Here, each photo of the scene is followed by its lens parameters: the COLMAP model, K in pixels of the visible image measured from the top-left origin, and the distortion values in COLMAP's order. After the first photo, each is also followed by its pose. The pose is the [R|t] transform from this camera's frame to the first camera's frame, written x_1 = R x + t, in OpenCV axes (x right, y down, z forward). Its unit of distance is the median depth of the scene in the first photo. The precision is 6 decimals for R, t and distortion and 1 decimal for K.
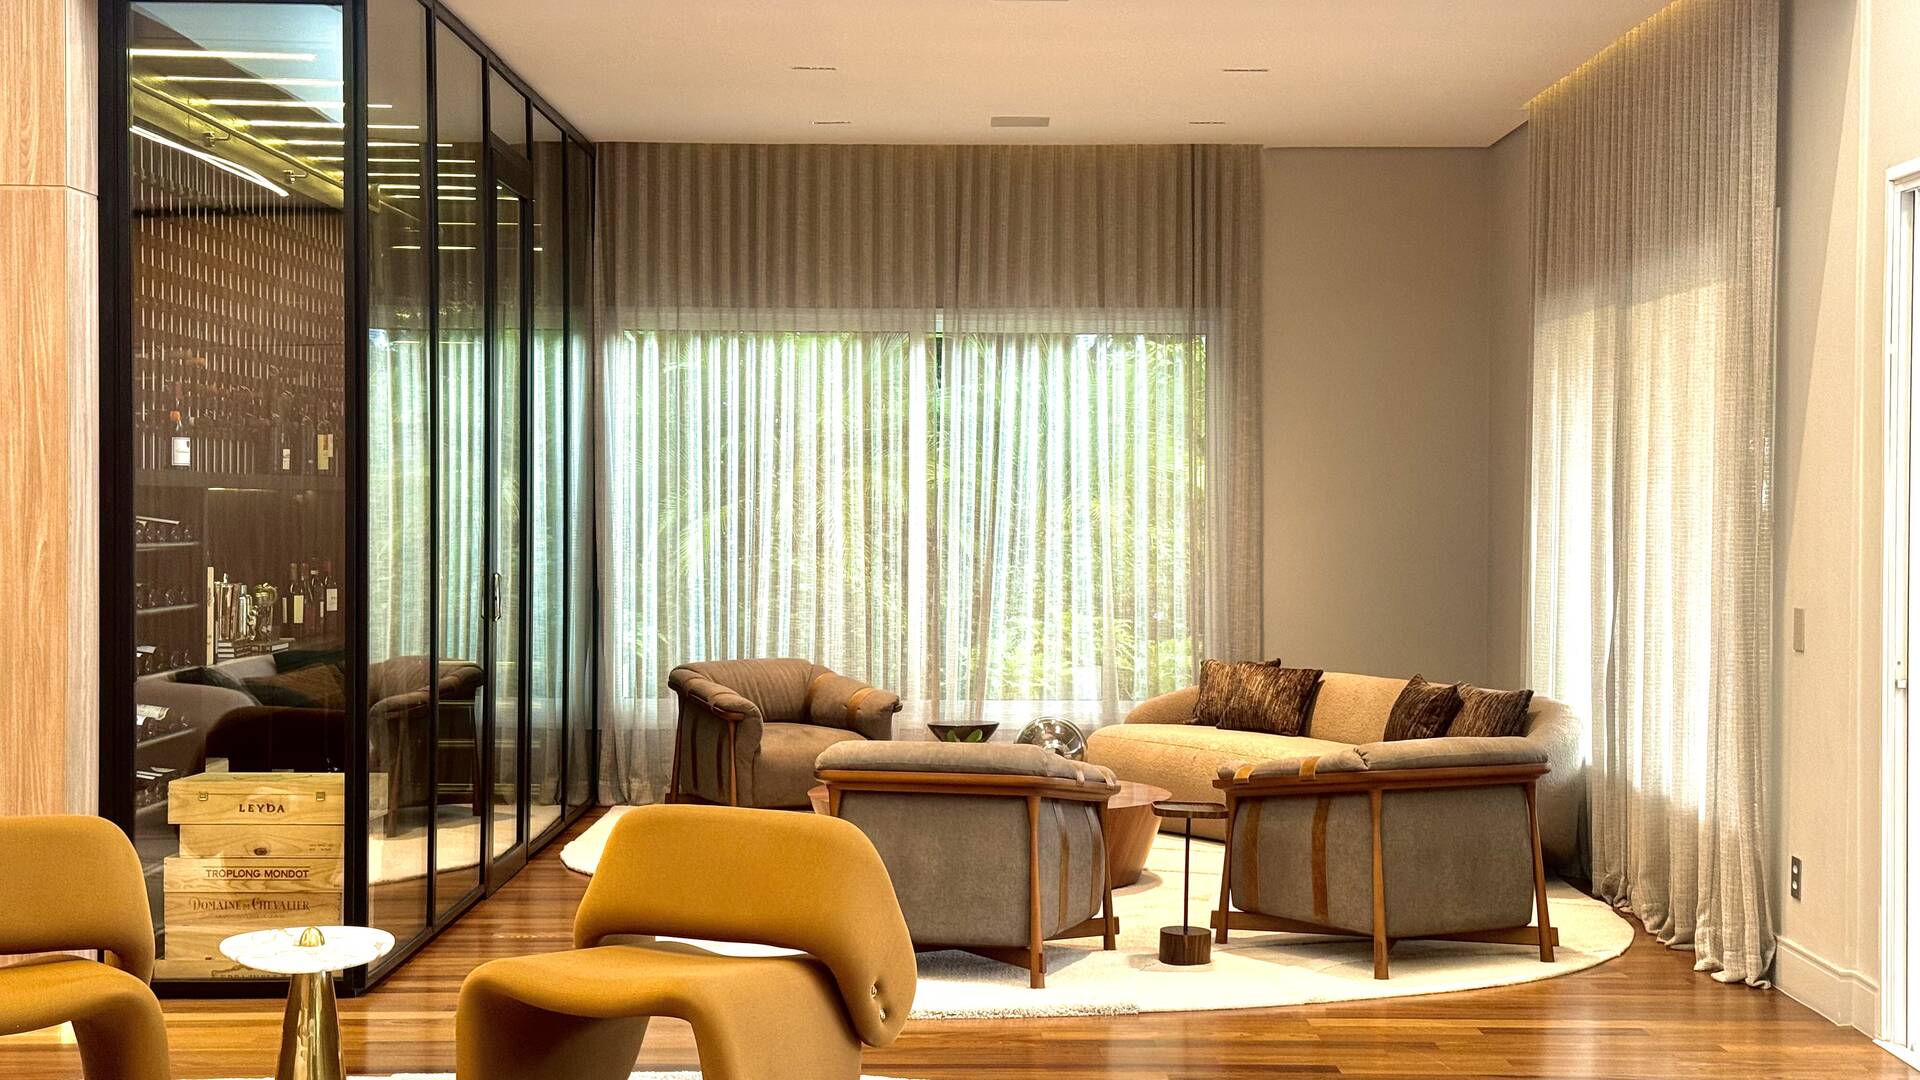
lens RADIAL K [[2645.7, 0, 960.0], [0, 2645.7, 540.0], [0, 0, 1]] dist [0.154499, -0.053119]
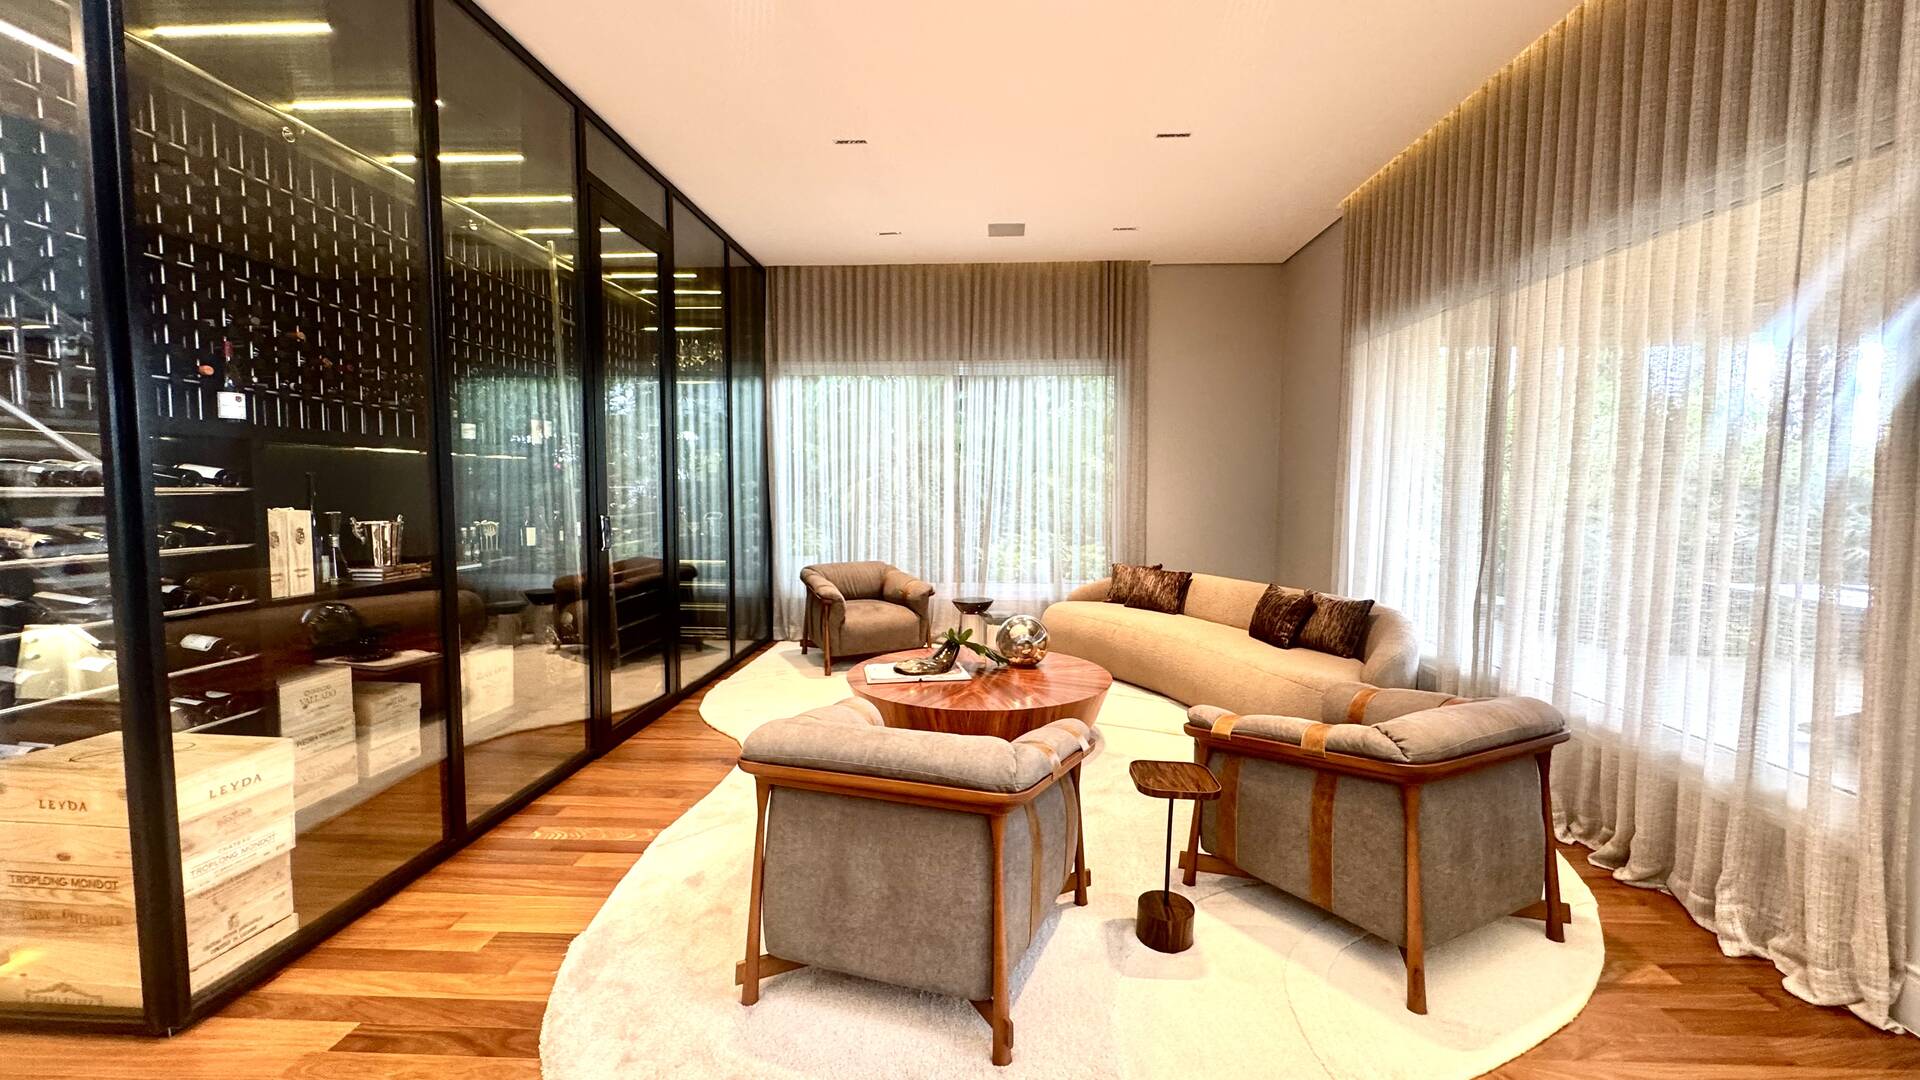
lens RADIAL K [[764.9, 0, 960.0], [0, 764.9, 540.0], [0, 0, 1]] dist [0.011718, 0.000129]
pose [[0.998687, 0.003317, -0.051111, 0.017651], [-0.000517, 0.998503, 0.054696, 0.003242], [0.051216, -0.054597, 0.997194, 0.494302]]
